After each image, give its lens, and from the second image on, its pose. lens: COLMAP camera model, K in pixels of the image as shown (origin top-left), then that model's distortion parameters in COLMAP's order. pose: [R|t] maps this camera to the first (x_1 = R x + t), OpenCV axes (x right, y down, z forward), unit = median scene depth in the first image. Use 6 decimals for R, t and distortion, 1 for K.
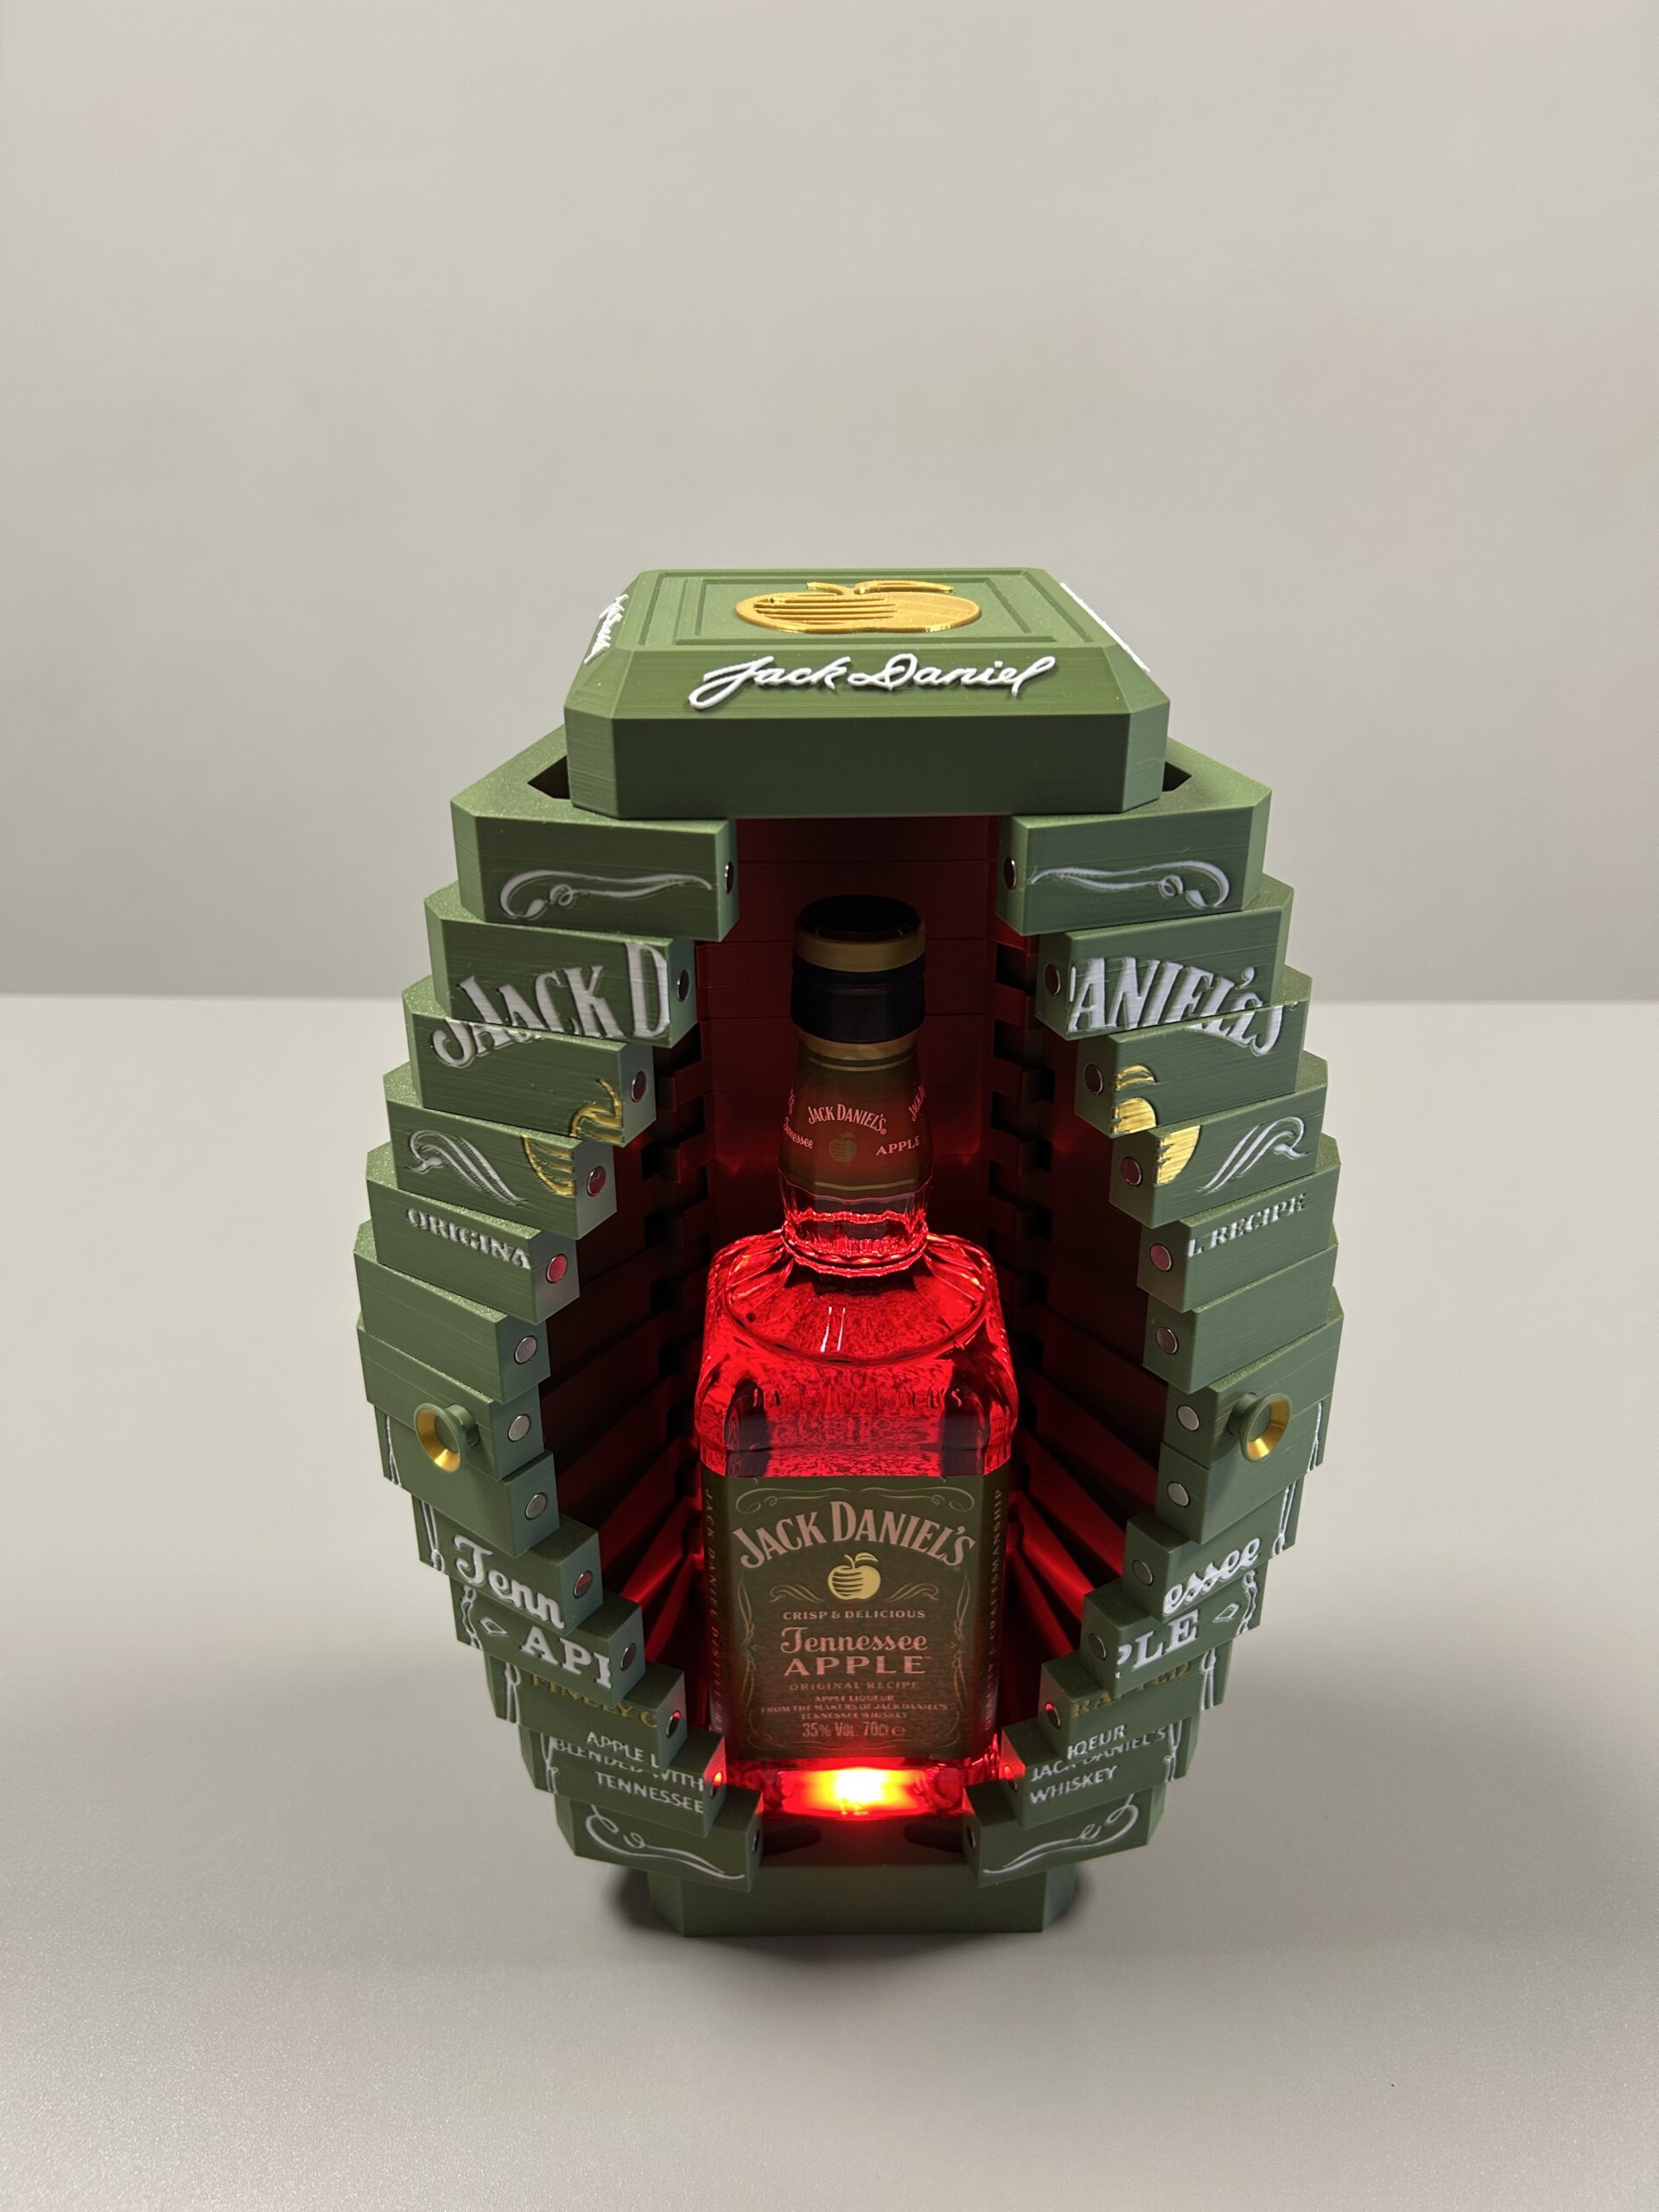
lens RADIAL K [[1665.9, 0, 829.5], [0, 1665.9, 1106.0], [0, 0, 1]] dist [0.141903, -0.460712]
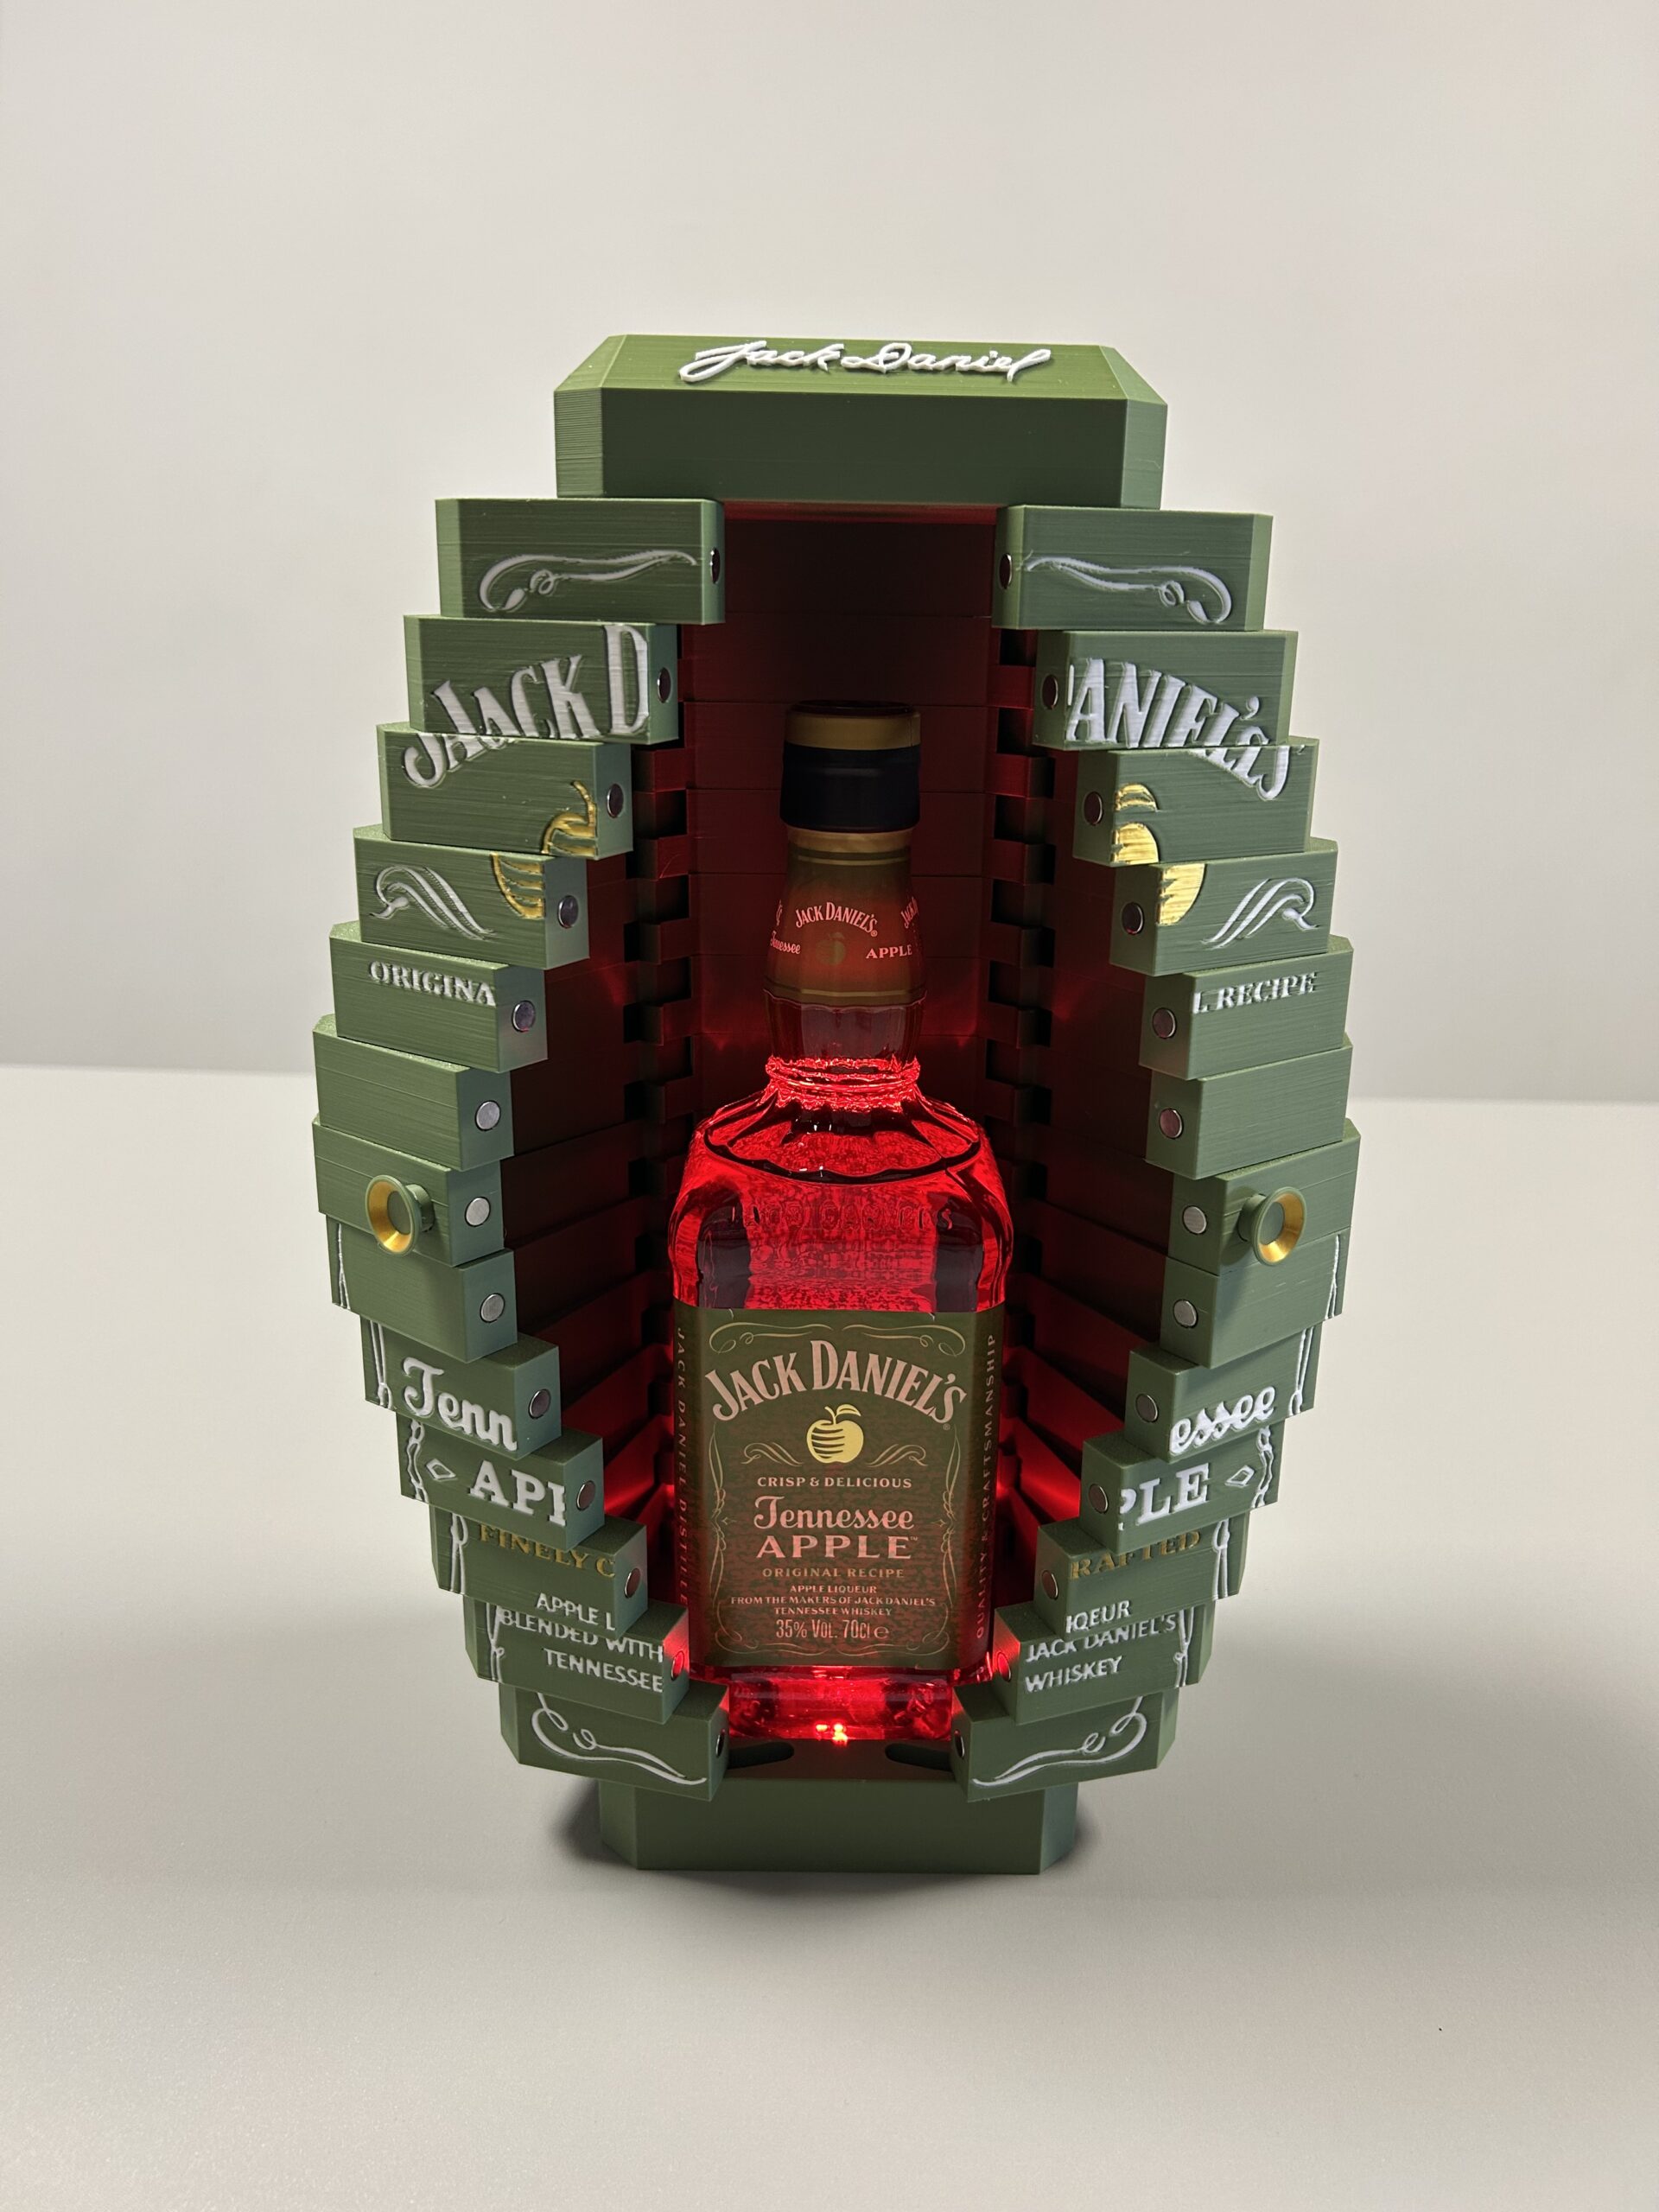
lens RADIAL K [[1665.9, 0, 829.5], [0, 1665.9, 1106.0], [0, 0, 1]] dist [0.141903, -0.460712]
pose [[0.999764, 0.020308, -0.007729, 0.015869], [-0.021226, 0.988832, -0.147518, 0.250610], [0.004647, 0.147648, 0.989029, 0.065847]]
